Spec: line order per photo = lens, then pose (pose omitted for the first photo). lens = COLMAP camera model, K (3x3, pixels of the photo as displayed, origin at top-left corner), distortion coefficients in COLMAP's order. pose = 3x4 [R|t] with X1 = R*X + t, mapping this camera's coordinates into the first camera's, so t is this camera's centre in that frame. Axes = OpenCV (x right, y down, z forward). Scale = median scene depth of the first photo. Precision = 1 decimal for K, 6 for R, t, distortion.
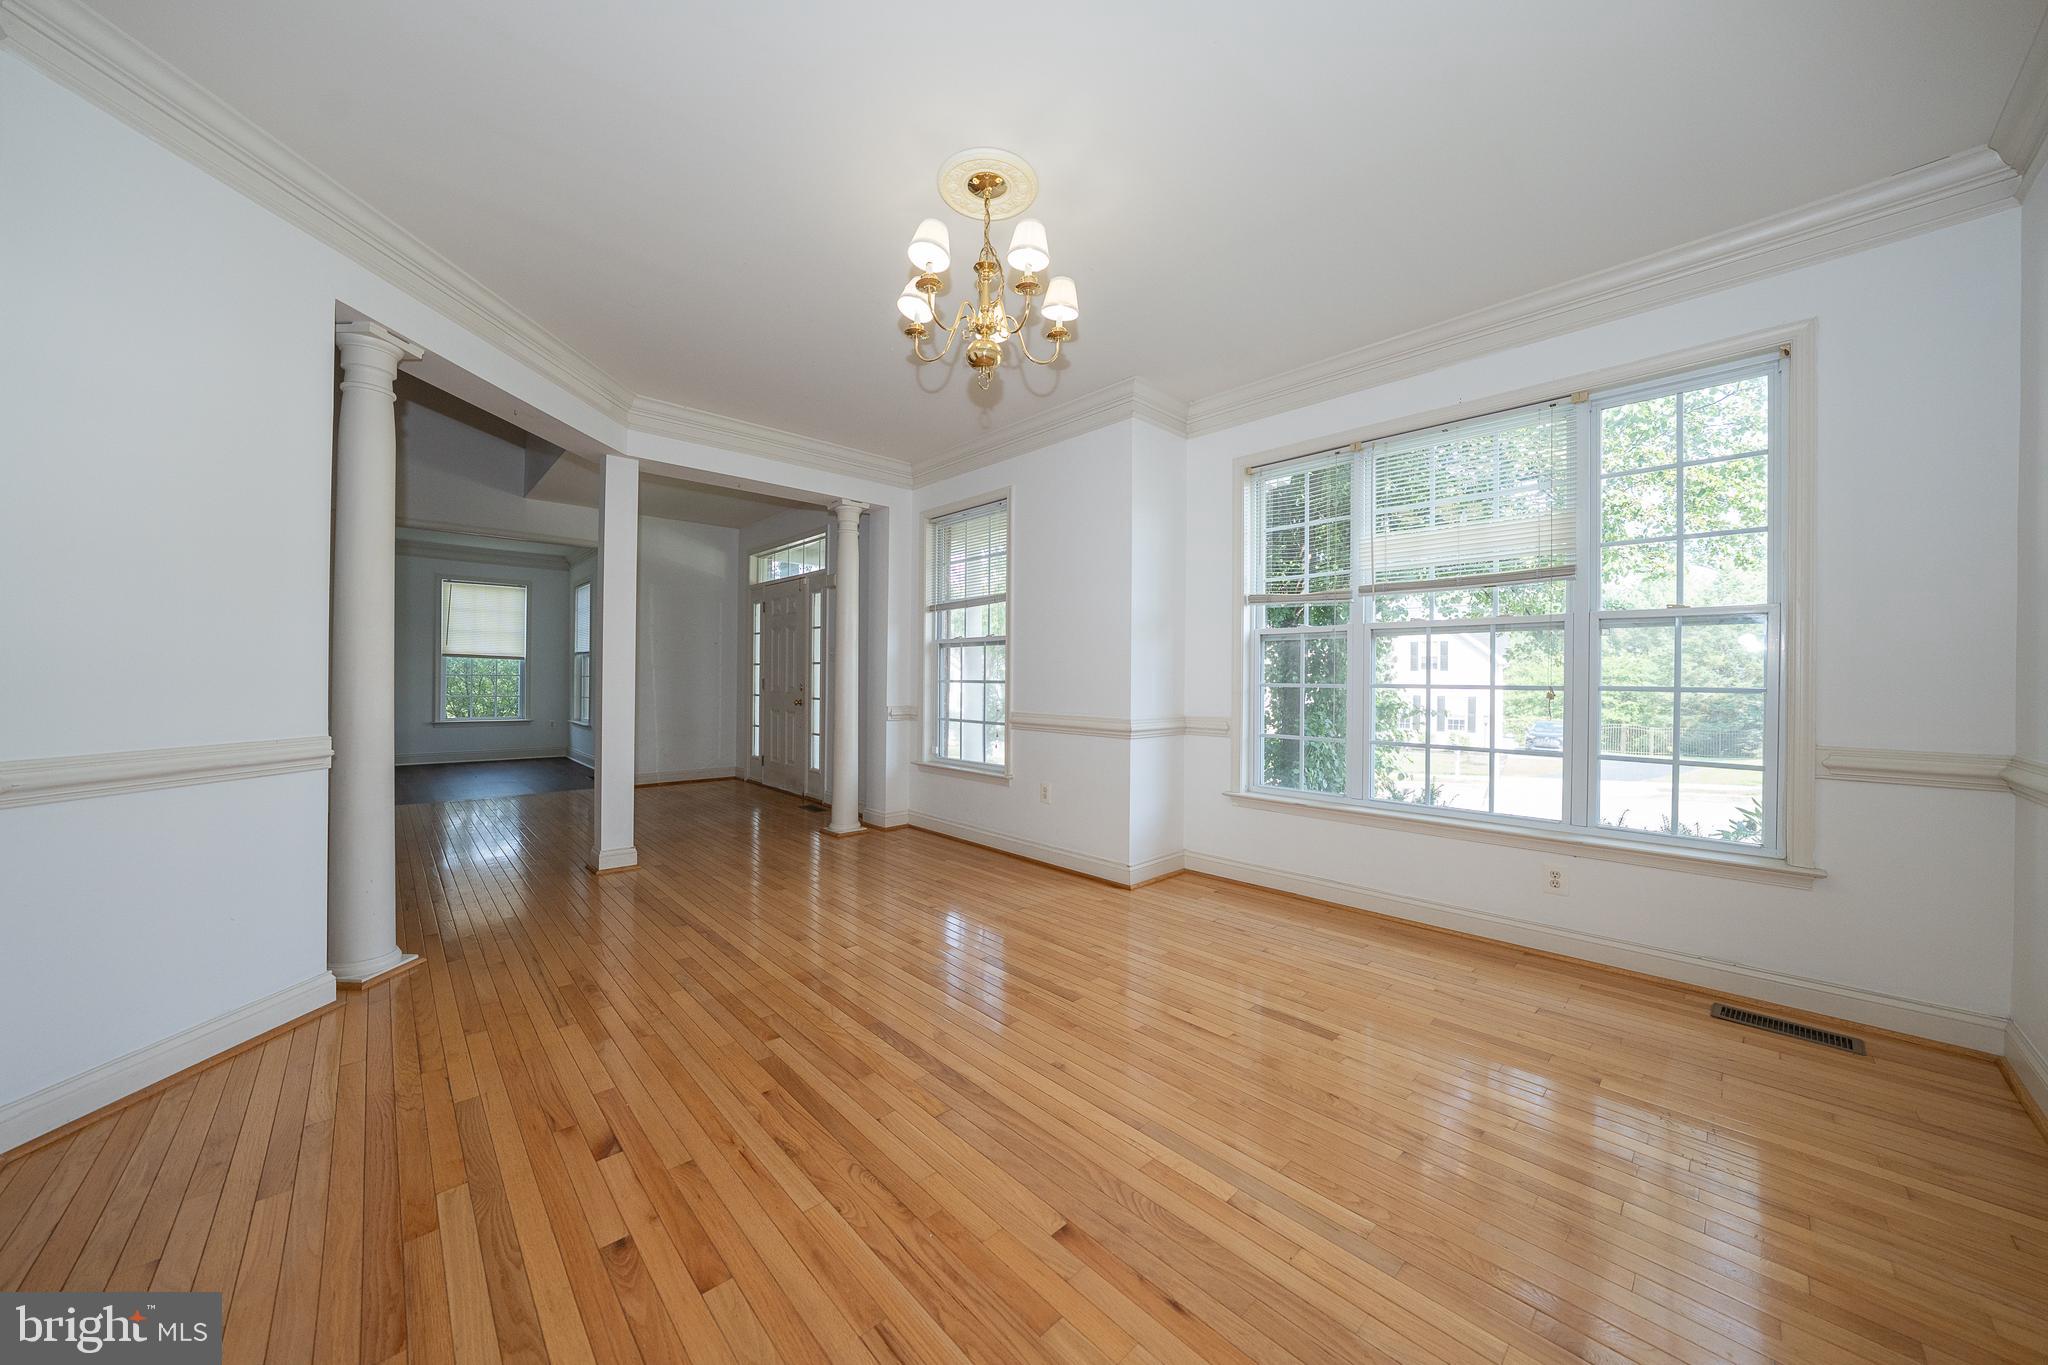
lens RADIAL K [[695.3, 0, 1023.7], [0, 695.3, 679.1], [0, 0, 1]] dist [-0.009522, 0.000322]
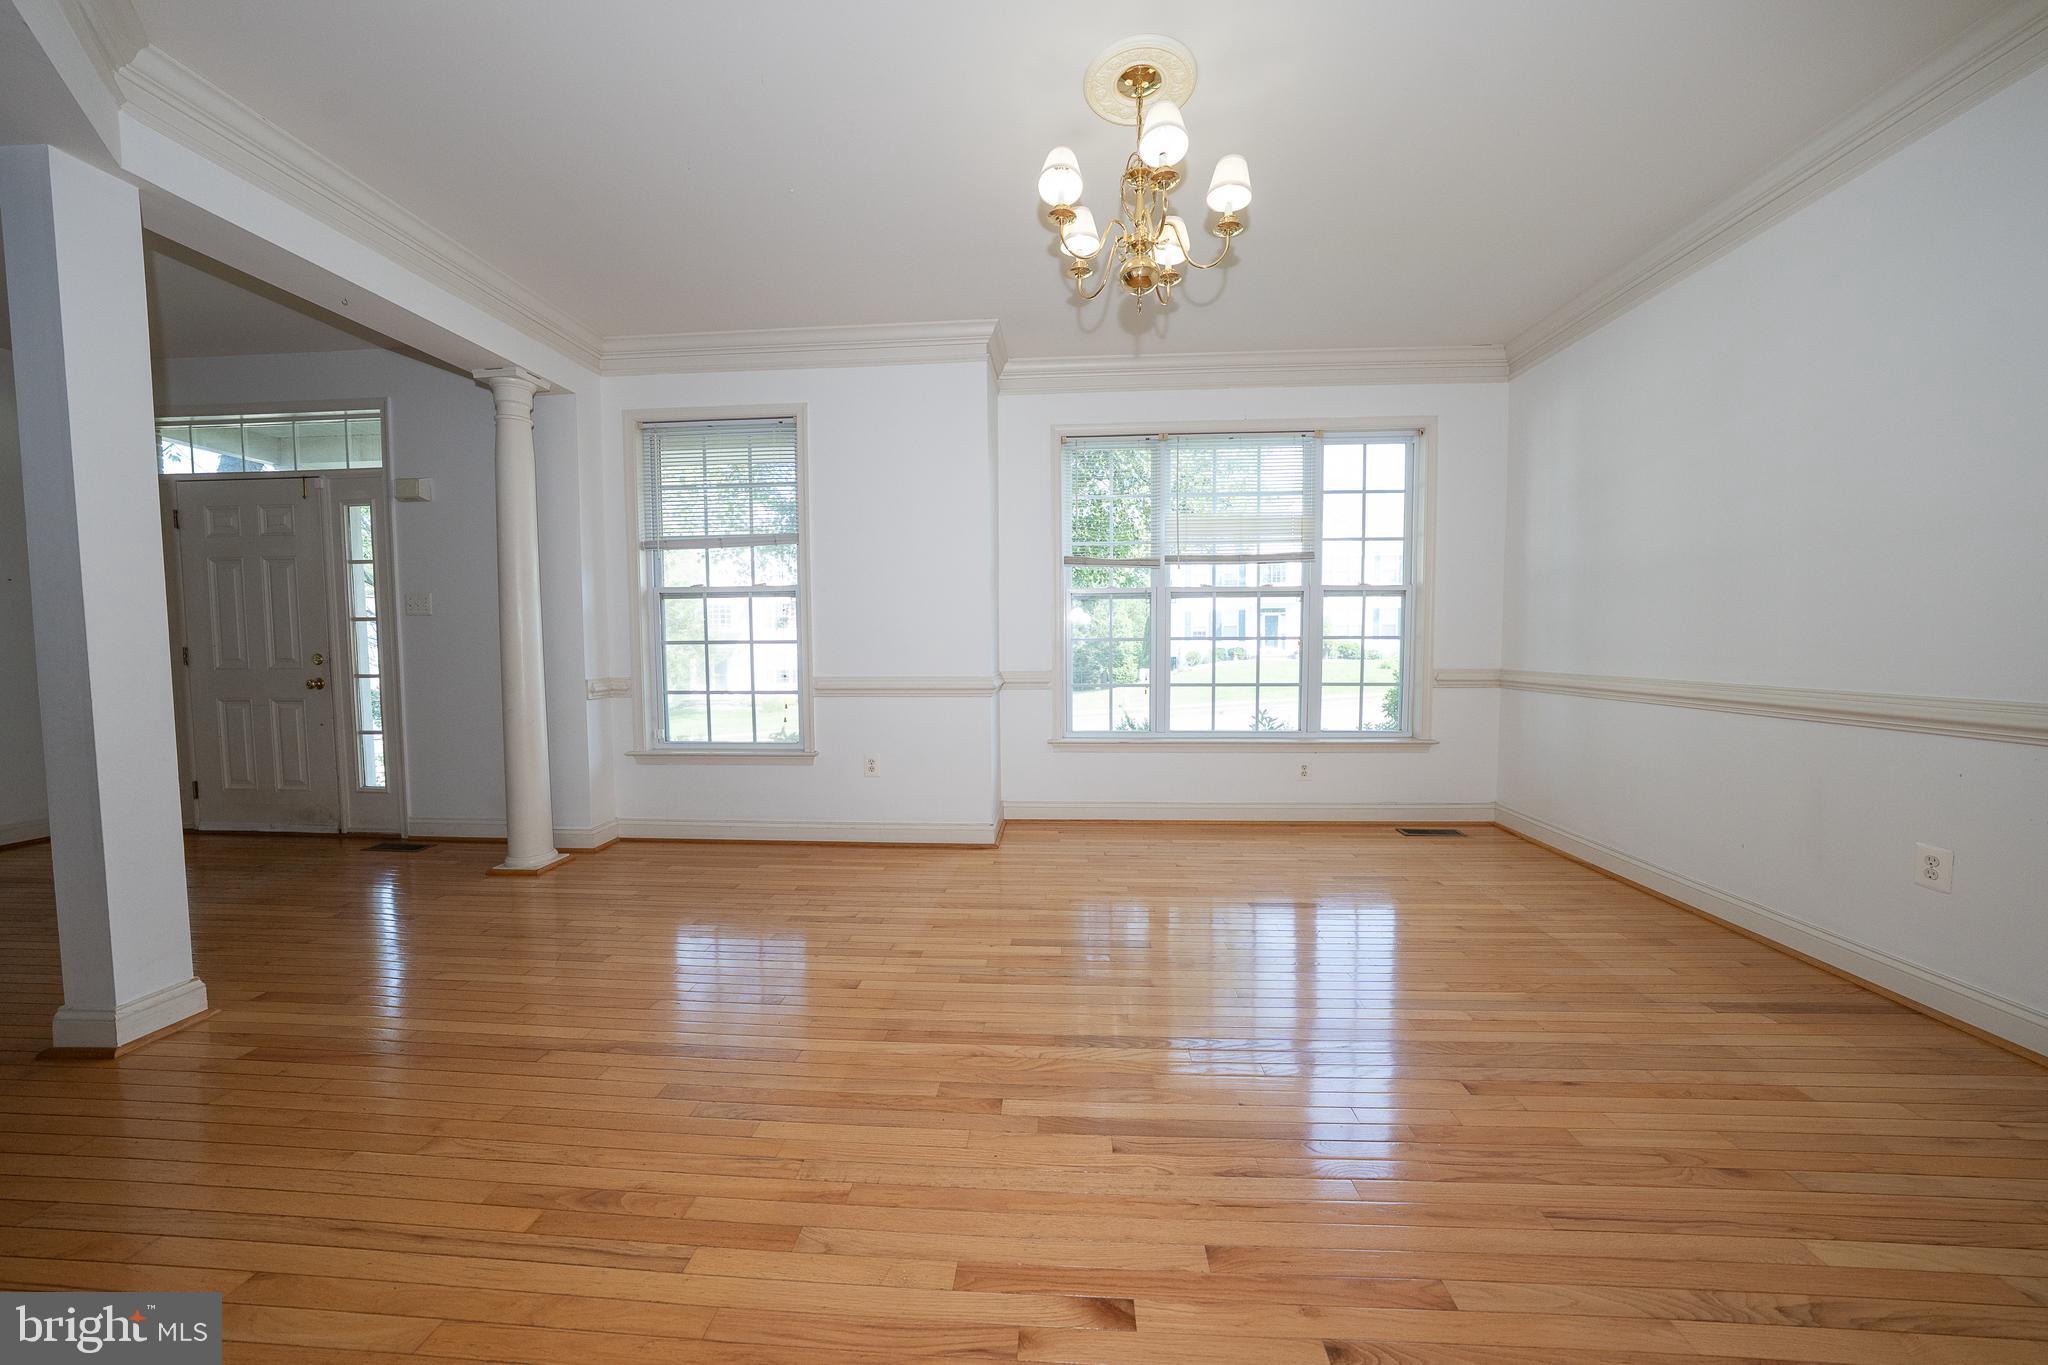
lens RADIAL K [[695.3, 0, 1023.7], [0, 695.3, 679.1], [0, 0, 1]] dist [-0.009522, 0.000322]
pose [[0.740467, -0.052260, 0.670058, -0.472792], [0.013471, 0.997926, 0.062945, -0.000131], [-0.671958, -0.037582, 0.739635, 0.244883]]
